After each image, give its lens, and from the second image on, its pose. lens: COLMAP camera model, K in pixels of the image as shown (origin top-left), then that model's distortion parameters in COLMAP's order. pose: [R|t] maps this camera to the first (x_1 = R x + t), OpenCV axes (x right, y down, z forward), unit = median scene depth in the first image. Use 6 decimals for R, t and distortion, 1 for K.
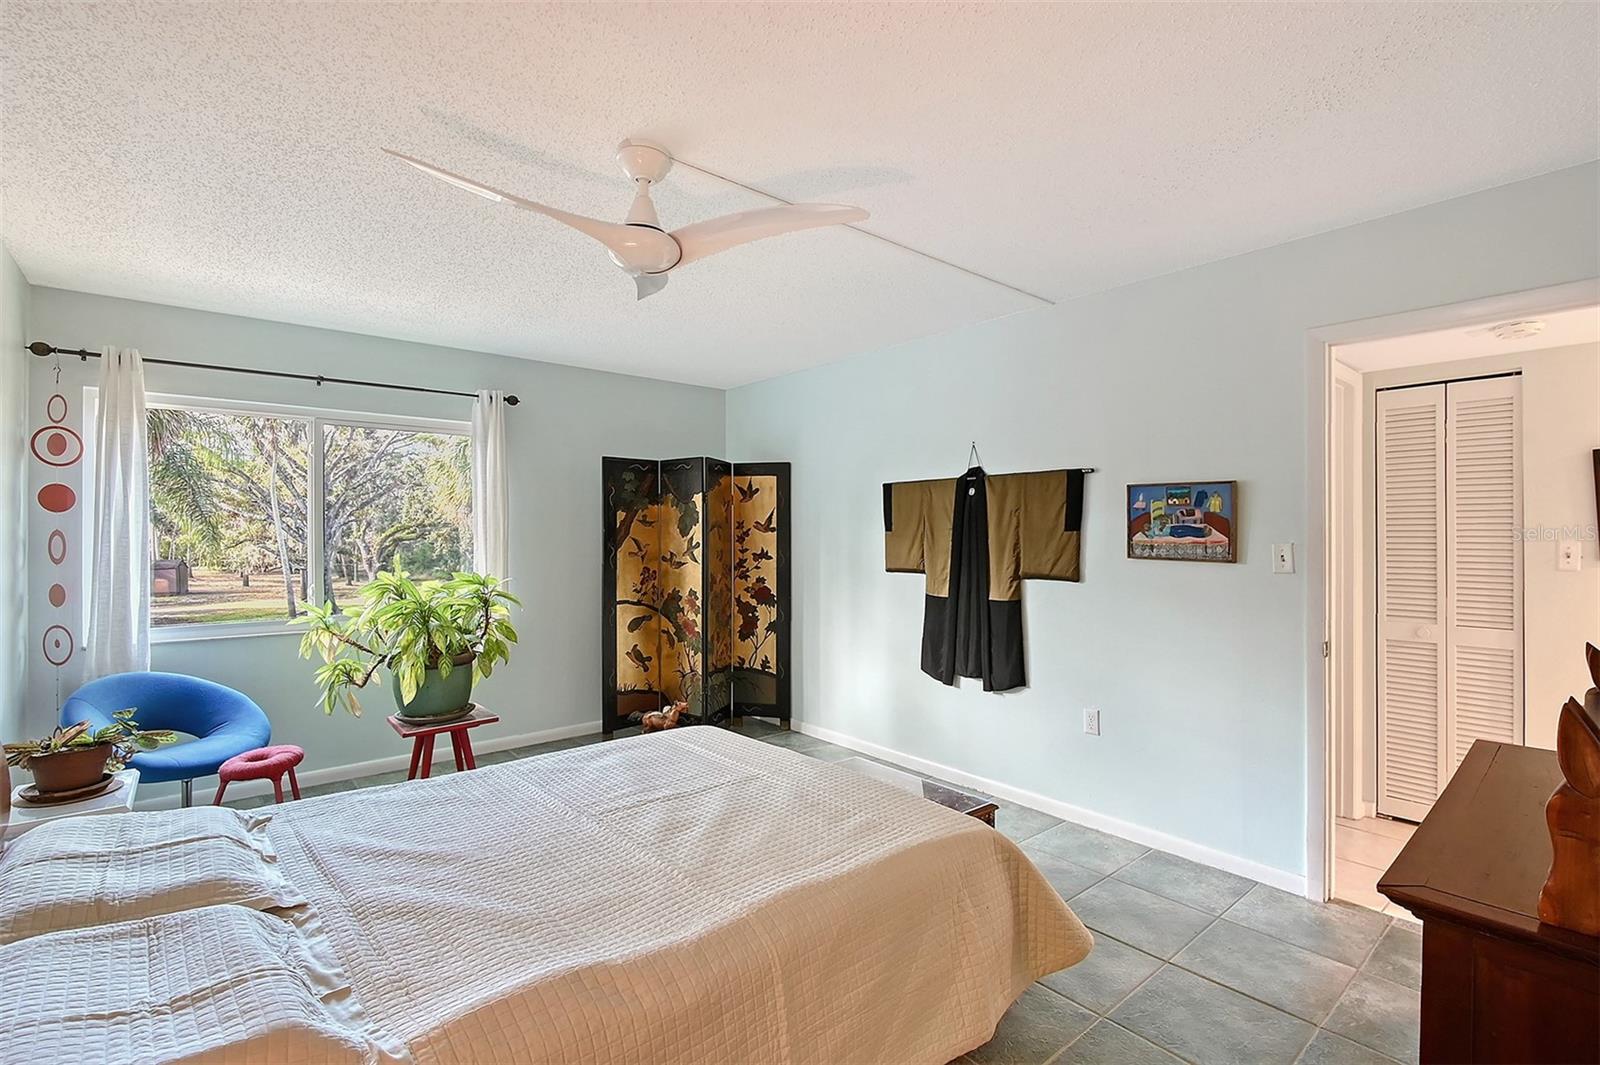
lens RADIAL K [[725.3, 0, 800.0], [0, 725.3, 532.5], [0, 0, 1]] dist [0.000234, -0.000054]
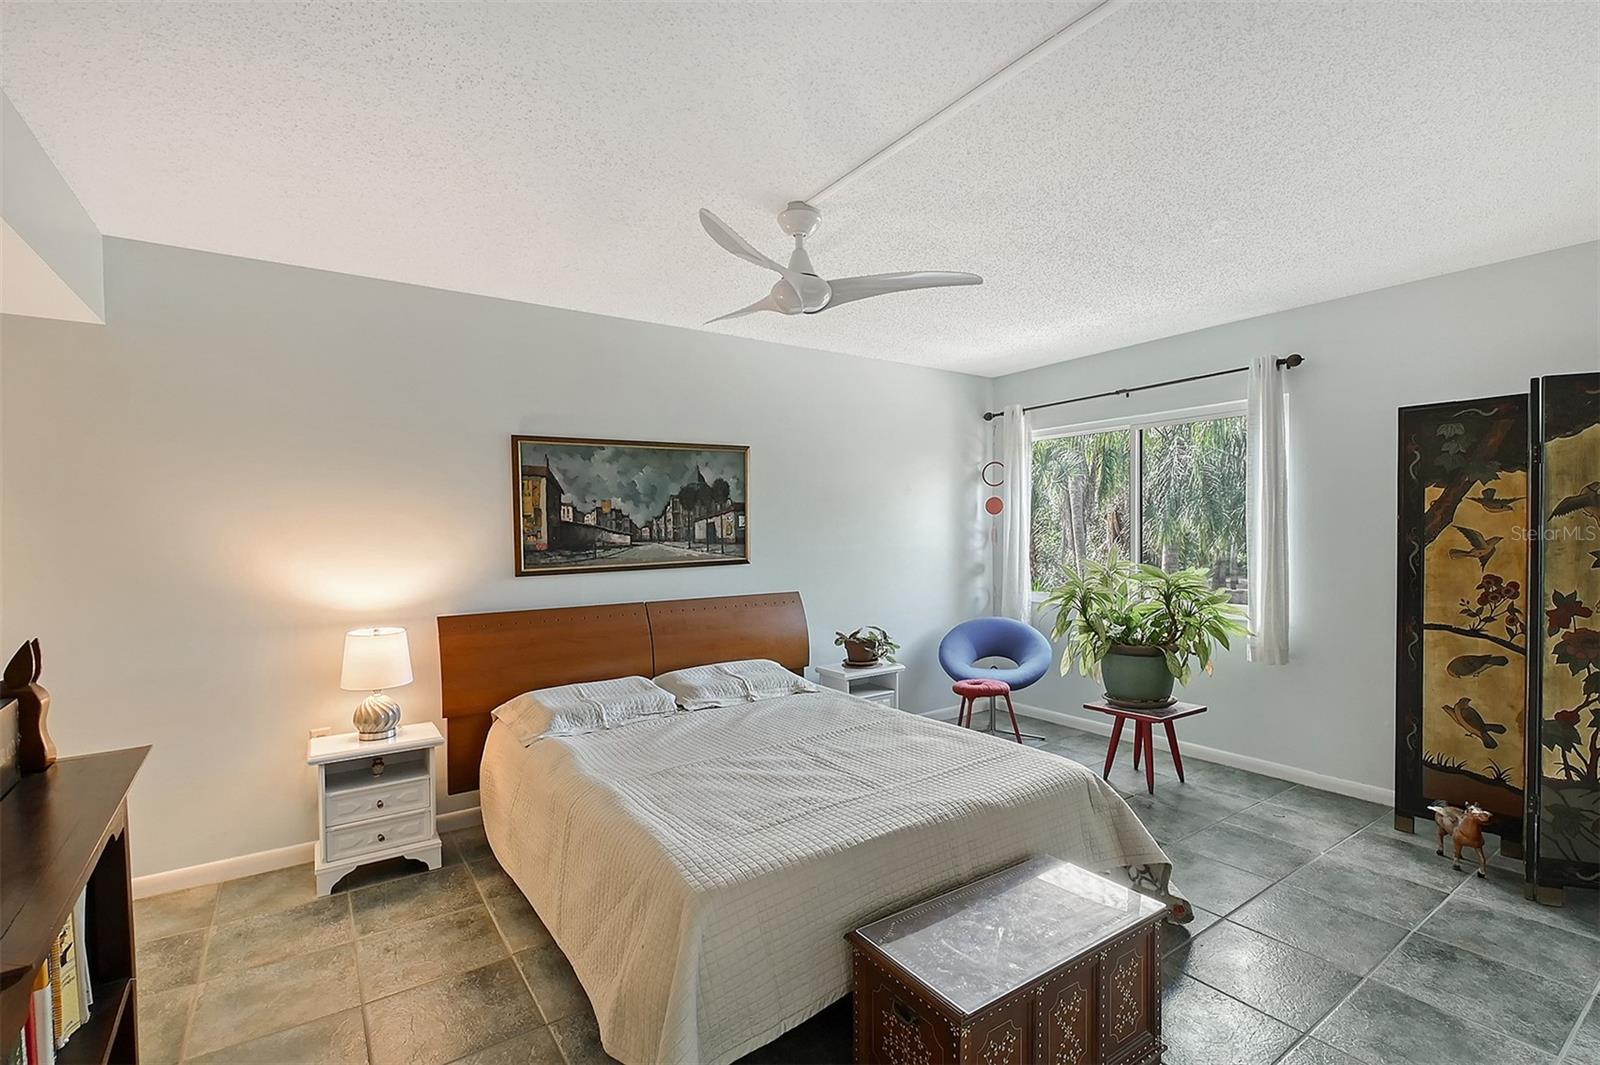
lens RADIAL K [[741.0, 0, 835.1], [0, 741.0, 526.0], [0, 0, 1]] dist [0.000175, -0.000182]
pose [[-0.071089, -0.003763, -0.997463, 0.455222], [0.015100, 0.999874, -0.004848, 0.001217], [0.997356, -0.015406, -0.071023, 0.514085]]
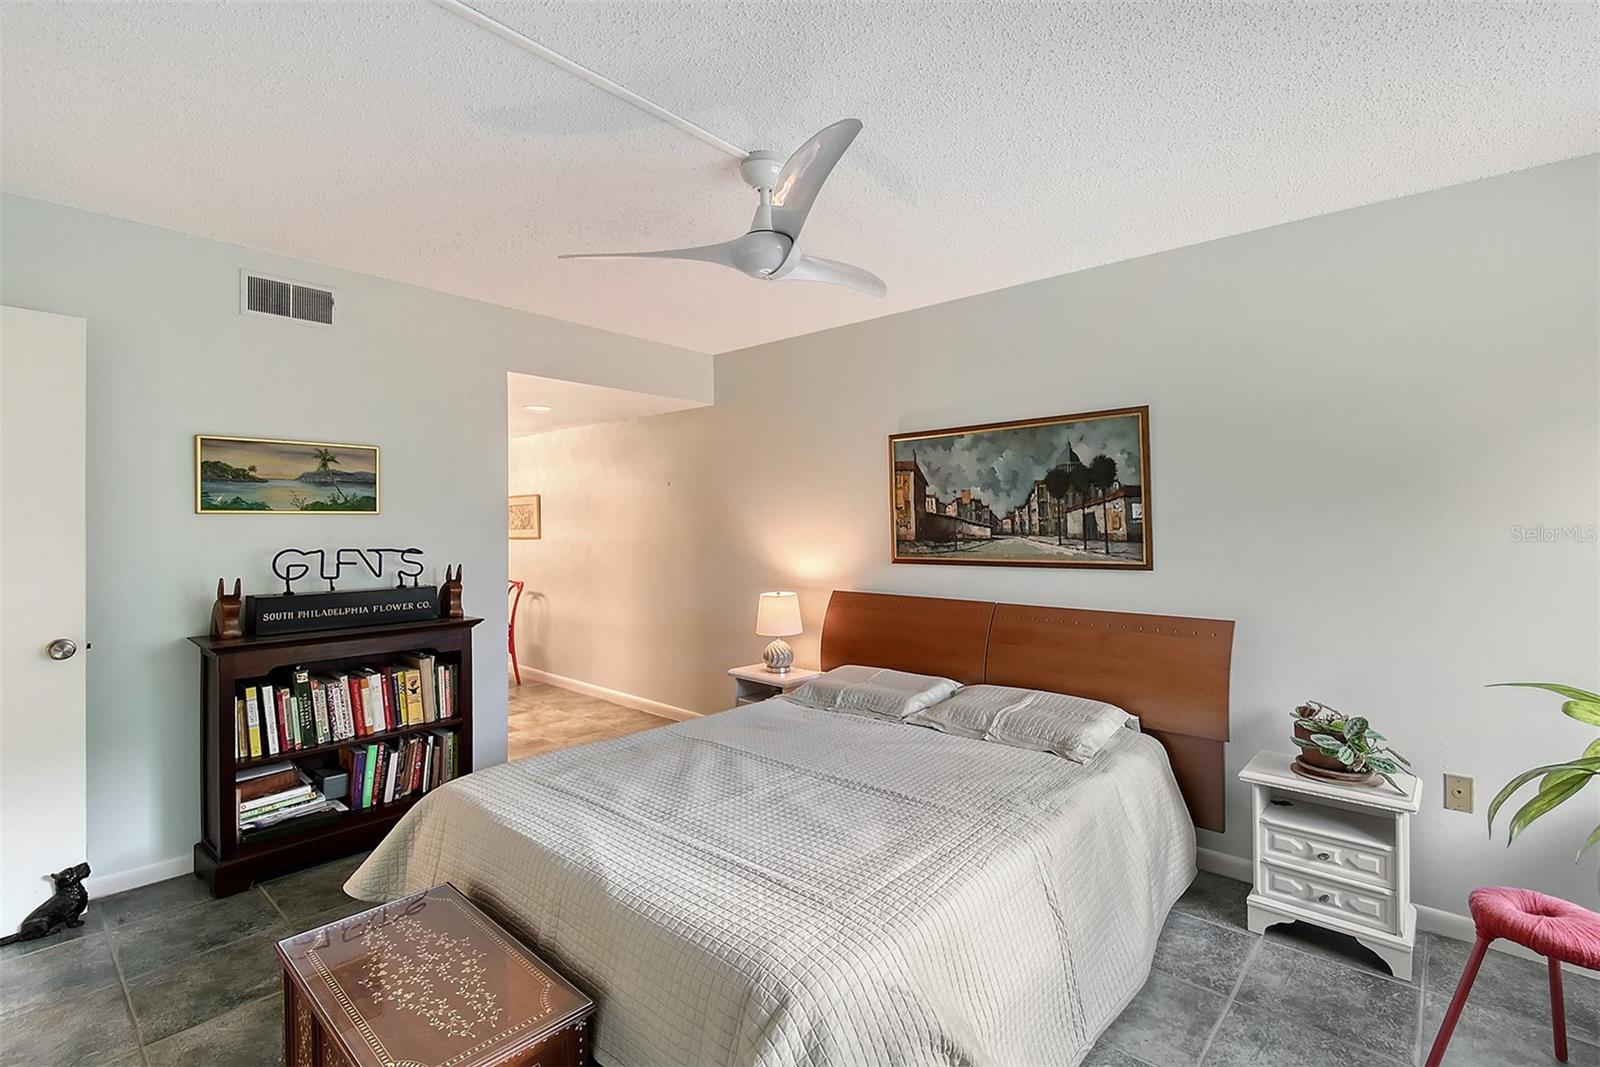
lens RADIAL K [[718.4, 0, 809.3], [0, 718.4, 534.1], [0, 0, 1]] dist [-0.000297, -0.000524]
pose [[-0.987171, 0.001202, -0.159662, -0.050065], [-0.000461, 0.999946, 0.010381, 0.003270], [0.159666, 0.010321, -0.987117, 0.916454]]
